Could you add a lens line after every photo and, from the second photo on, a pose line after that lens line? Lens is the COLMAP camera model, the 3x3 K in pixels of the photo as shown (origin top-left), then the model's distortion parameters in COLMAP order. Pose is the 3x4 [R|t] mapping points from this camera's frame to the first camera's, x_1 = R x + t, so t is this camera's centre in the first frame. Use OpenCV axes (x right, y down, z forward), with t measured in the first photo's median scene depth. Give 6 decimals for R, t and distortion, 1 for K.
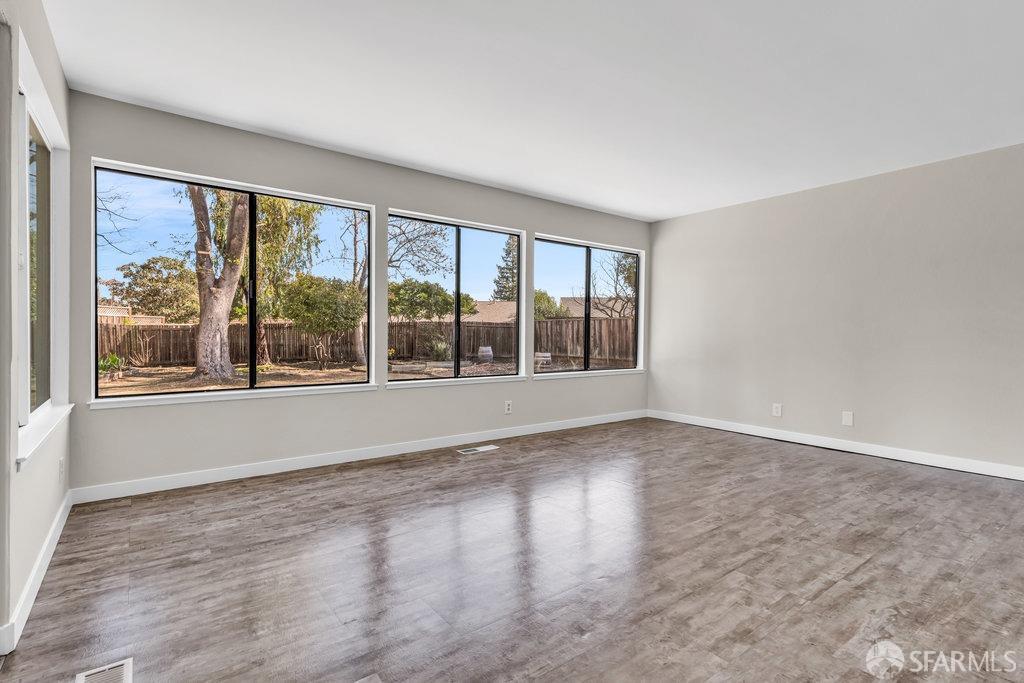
lens RADIAL K [[482.8, 0, 508.2], [0, 482.8, 342.7], [0, 0, 1]] dist [0.004869, 0.000053]
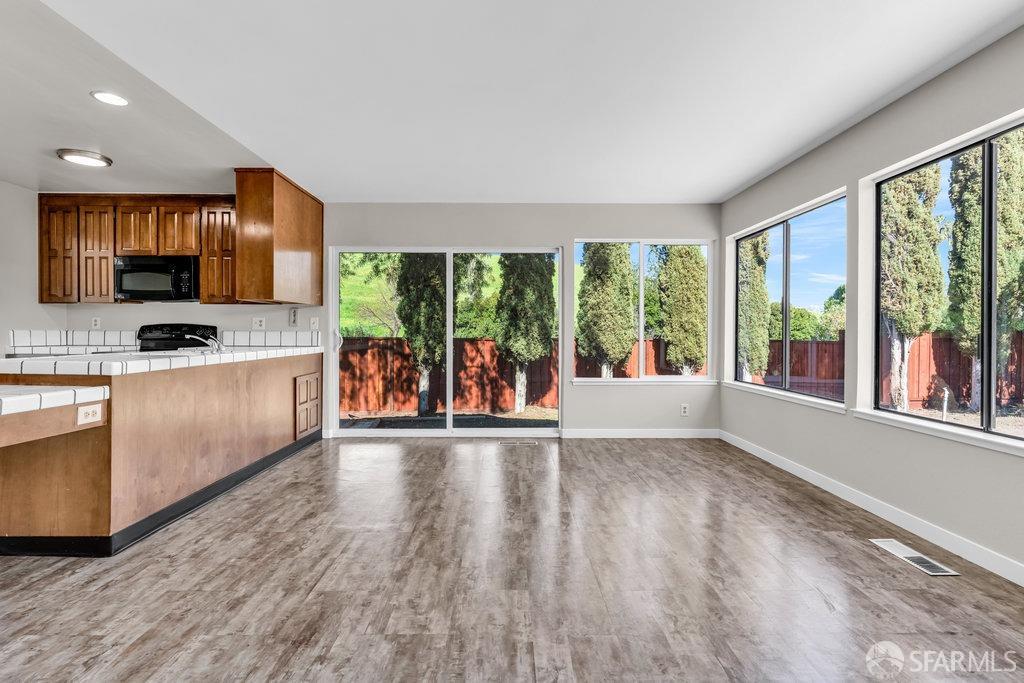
lens RADIAL K [[492.9, 0, 509.9], [0, 492.9, 336.9], [0, 0, 1]] dist [0.000066, 0.001004]
pose [[-0.593302, -0.005123, -0.804963, 1.025607], [-0.022321, 0.999700, 0.010089, -0.036483], [0.804670, 0.023953, -0.593239, 1.485379]]
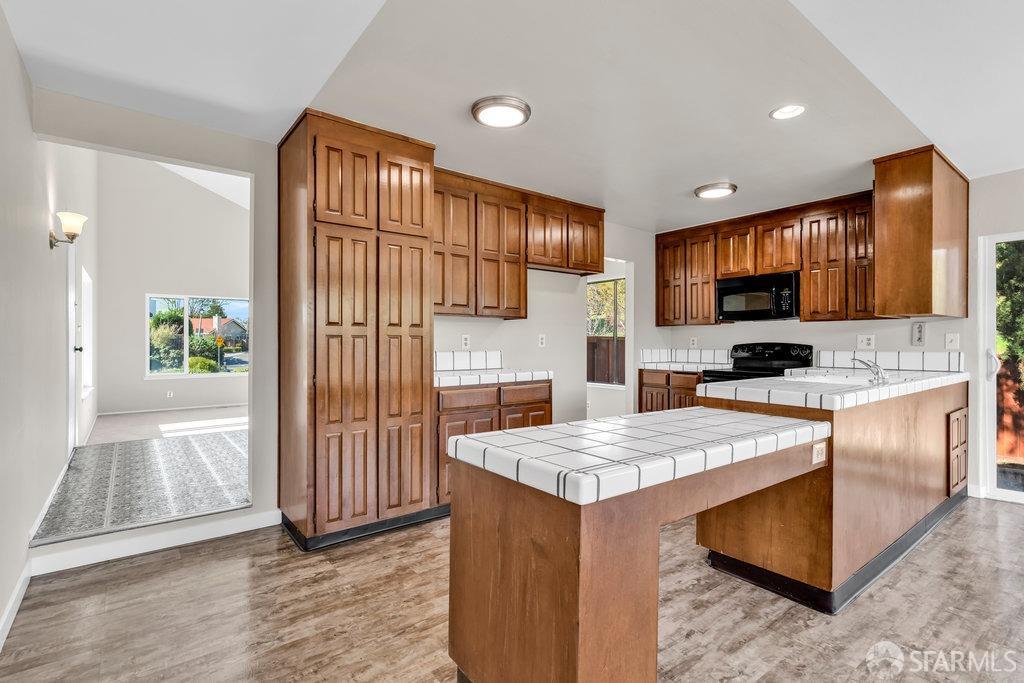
lens RADIAL K [[487.4, 0, 513.5], [0, 487.4, 343.5], [0, 0, 1]] dist [0.000109, 0.000883]
pose [[-0.999654, -0.009376, -0.024581, 1.253965], [-0.009748, 0.999839, 0.015054, -0.053856], [0.024436, 0.015289, -0.999584, 1.158786]]
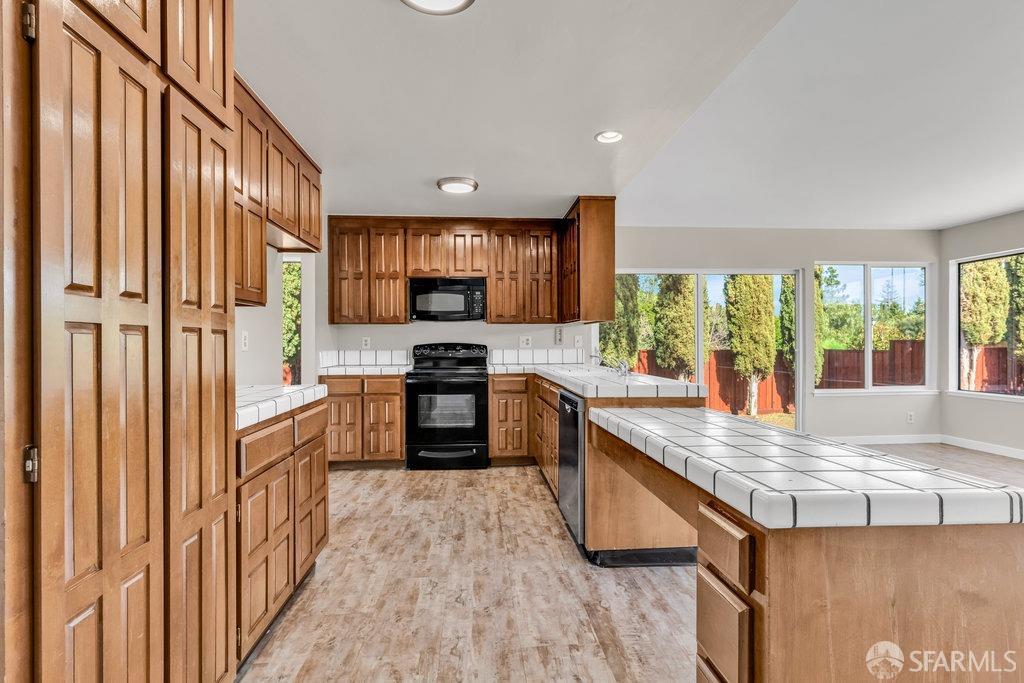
lens RADIAL K [[487.4, 0, 513.5], [0, 487.4, 343.5], [0, 0, 1]] dist [0.000109, 0.000883]
pose [[-0.532955, -0.006148, -0.846121, 1.711474], [-0.013861, 0.999903, 0.001465, -0.043099], [0.846030, 0.012509, -0.532988, 0.611857]]
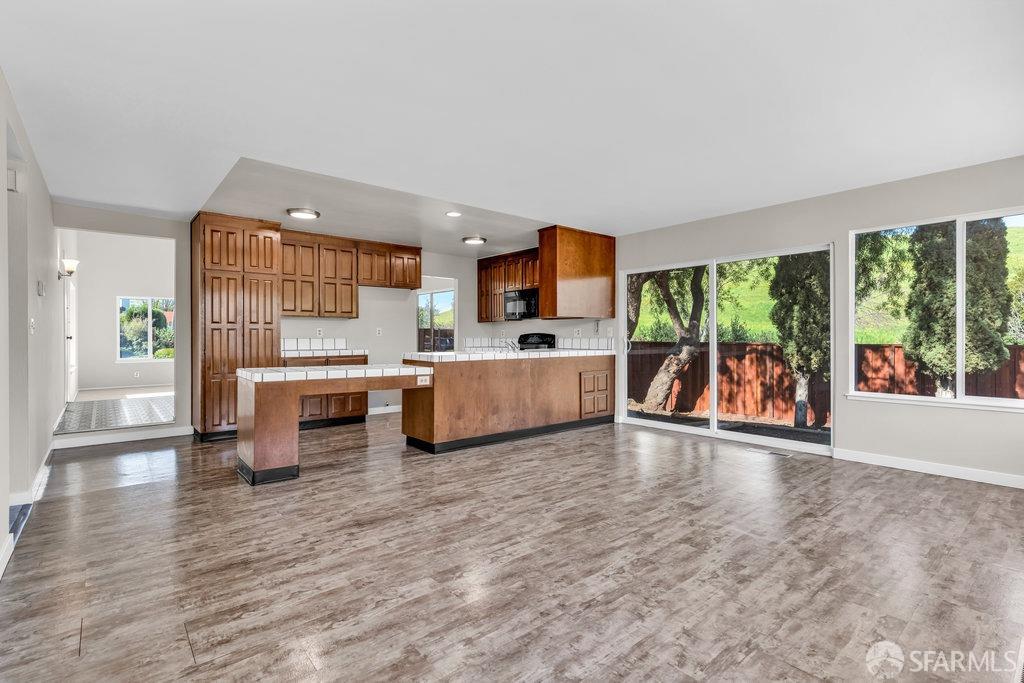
lens RADIAL K [[481.9, 0, 518.3], [0, 481.9, 339.0], [0, 0, 1]] dist [0.003054, 0.000454]
pose [[-0.997634, -0.008370, -0.068238, 0.575270], [-0.009701, 0.999769, 0.019205, -0.057943], [0.068061, 0.019821, -0.997484, 2.076519]]
